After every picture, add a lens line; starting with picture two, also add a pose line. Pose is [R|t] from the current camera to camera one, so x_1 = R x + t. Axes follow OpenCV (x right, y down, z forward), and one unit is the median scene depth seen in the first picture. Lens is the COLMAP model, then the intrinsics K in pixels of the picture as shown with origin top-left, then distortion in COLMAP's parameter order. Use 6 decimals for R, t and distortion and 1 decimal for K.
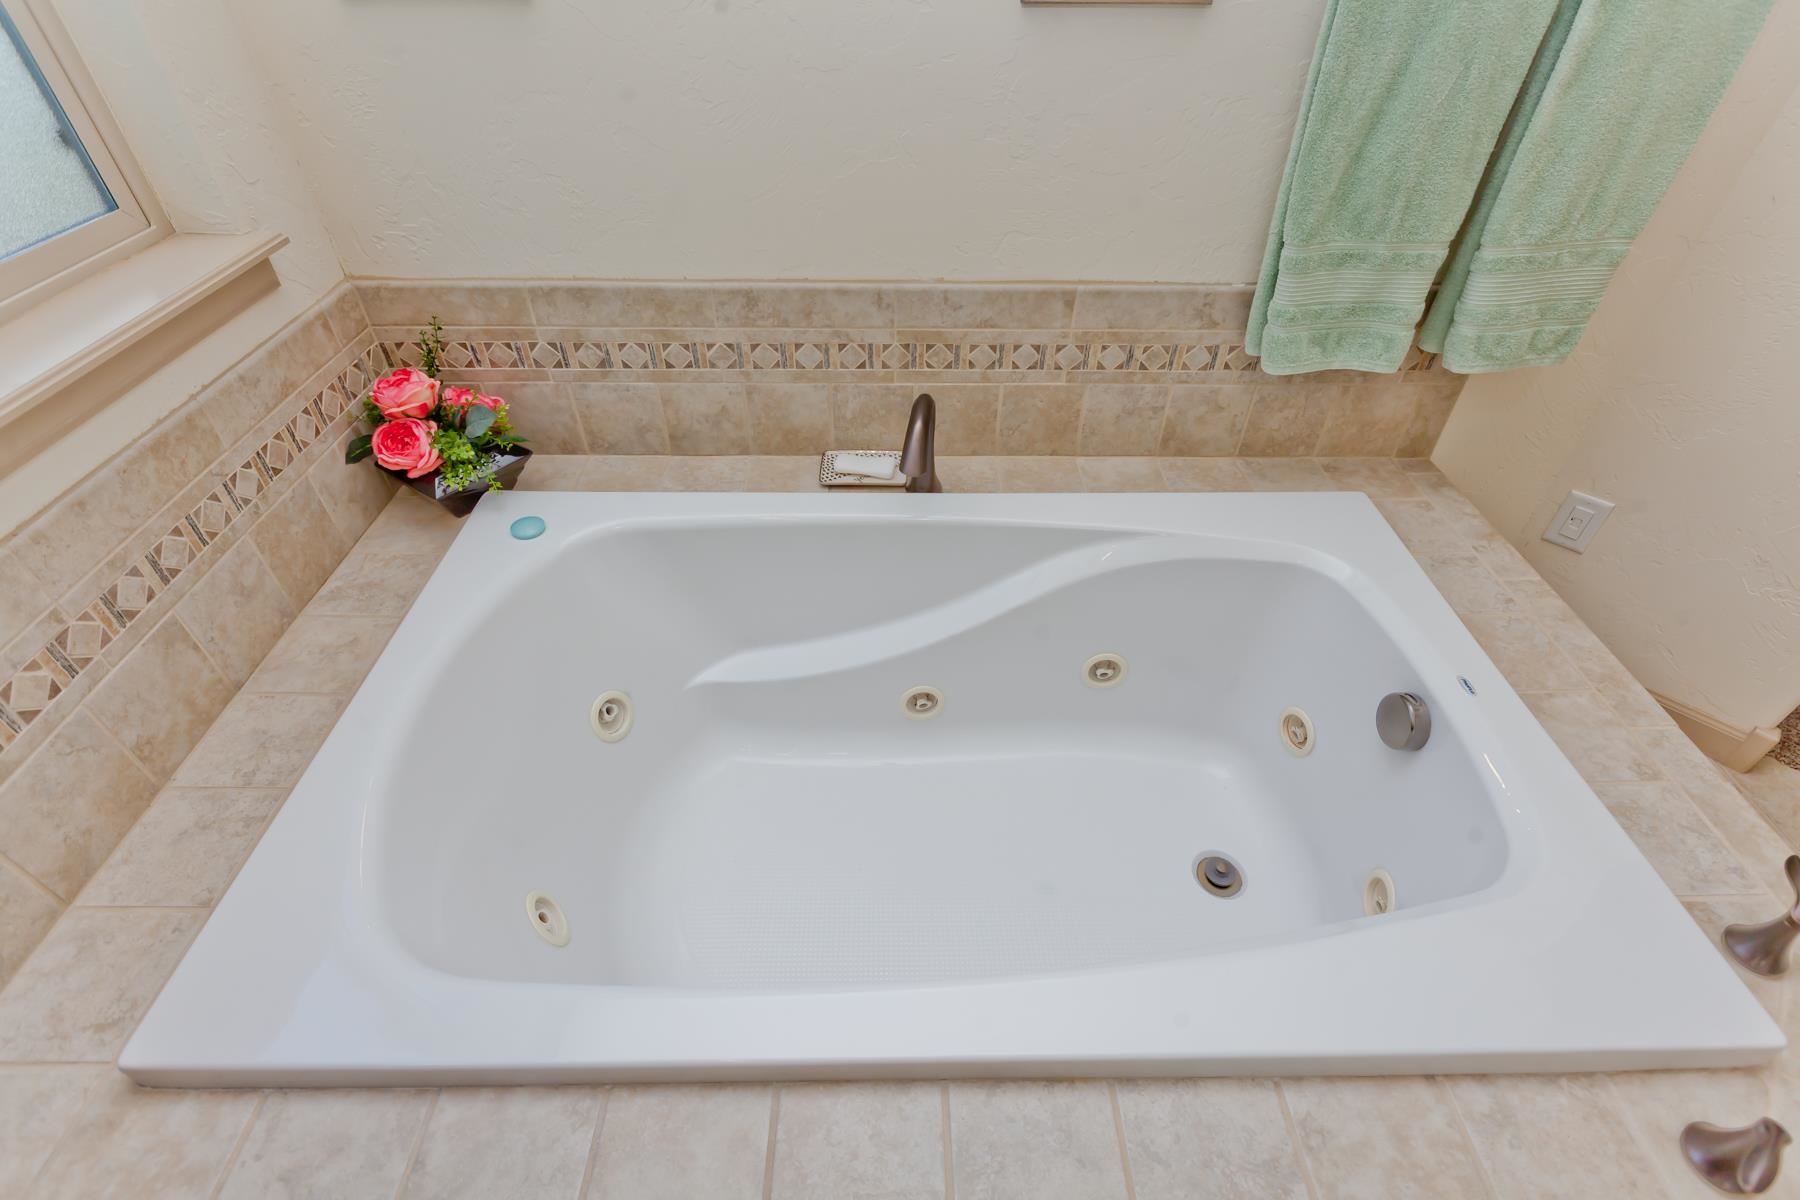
lens RADIAL K [[838.0, 0, 897.8], [0, 838.0, 589.7], [0, 0, 1]] dist [-0.002413, -0.000662]
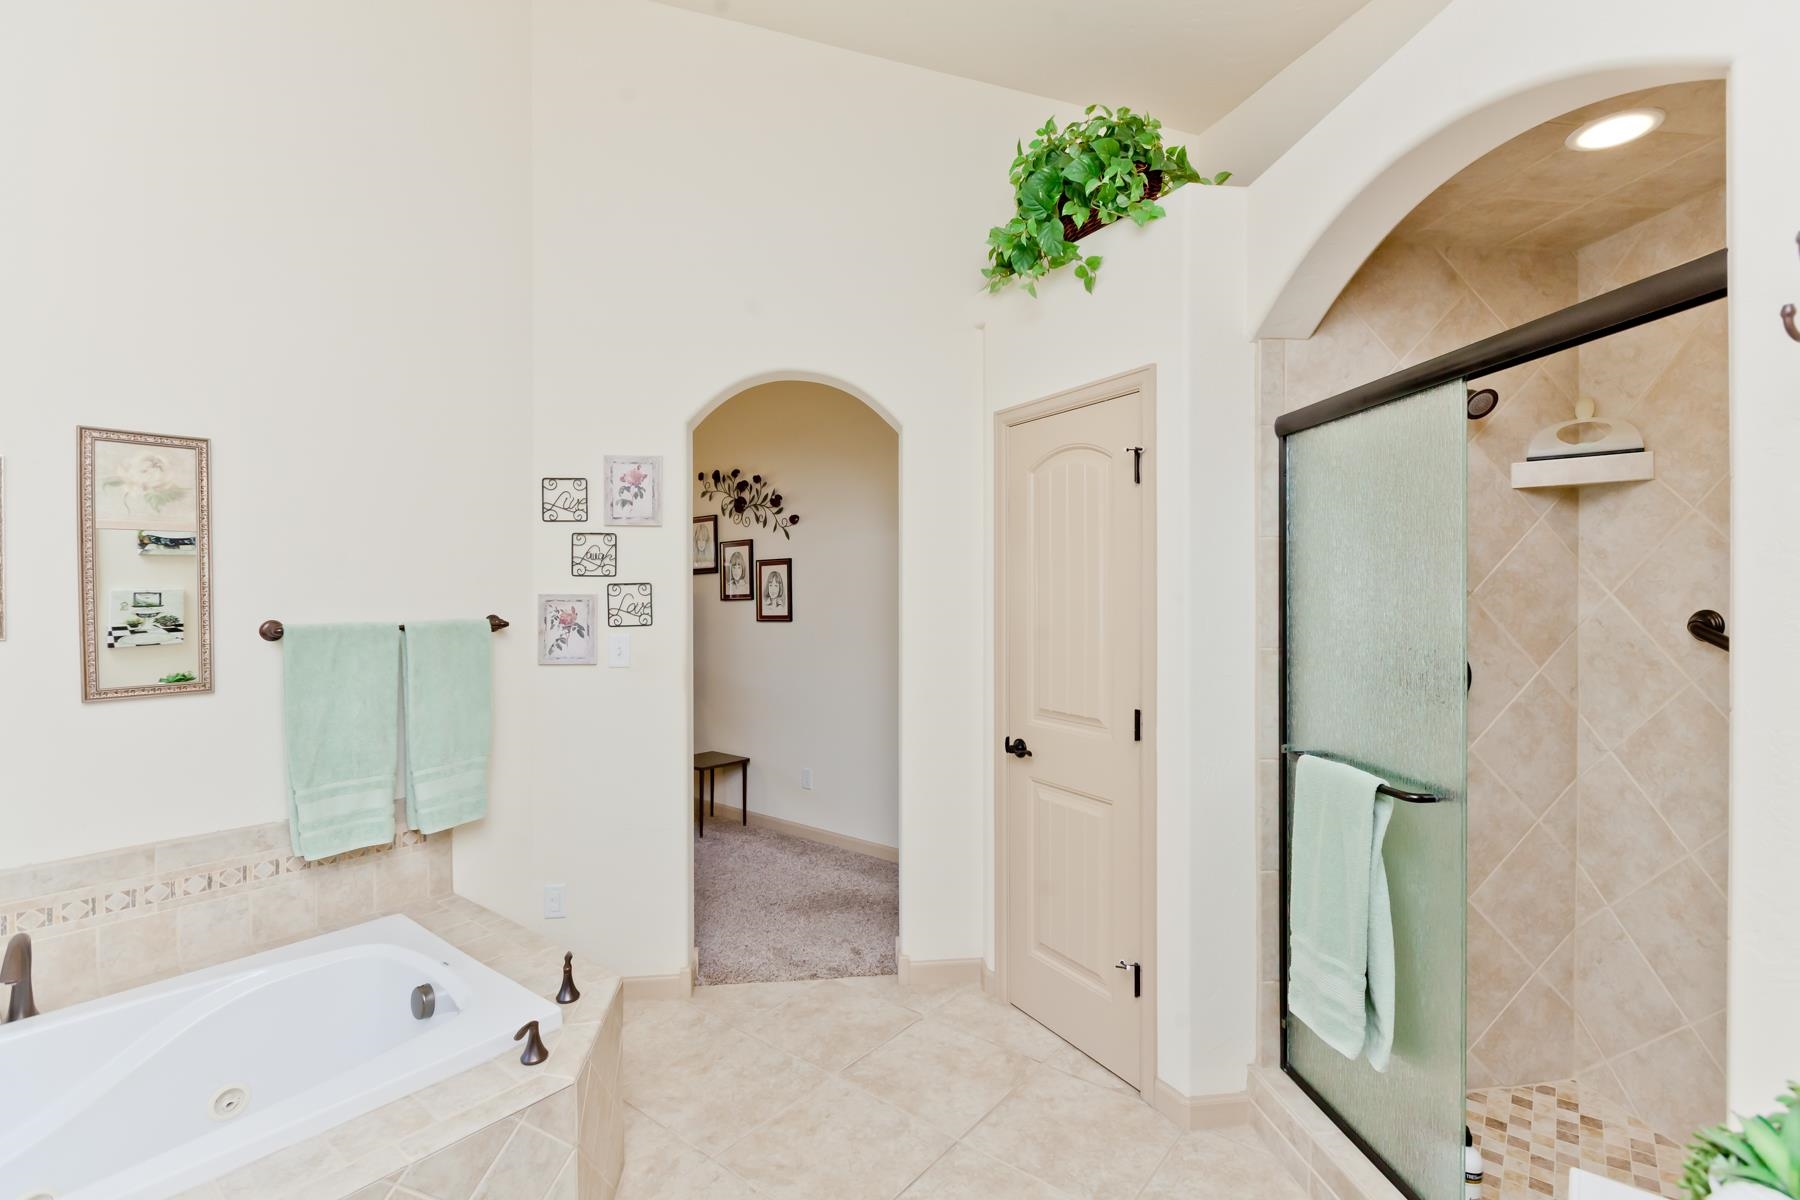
lens RADIAL K [[826.2, 0, 902.4], [0, 826.2, 594.7], [0, 0, 1]] dist [-0.002681, -0.001090]
pose [[0.631633, -0.015706, 0.775109, -0.083035], [0.509900, 0.761534, -0.400084, 0.574149], [-0.583988, 0.647934, 0.489018, -0.819846]]
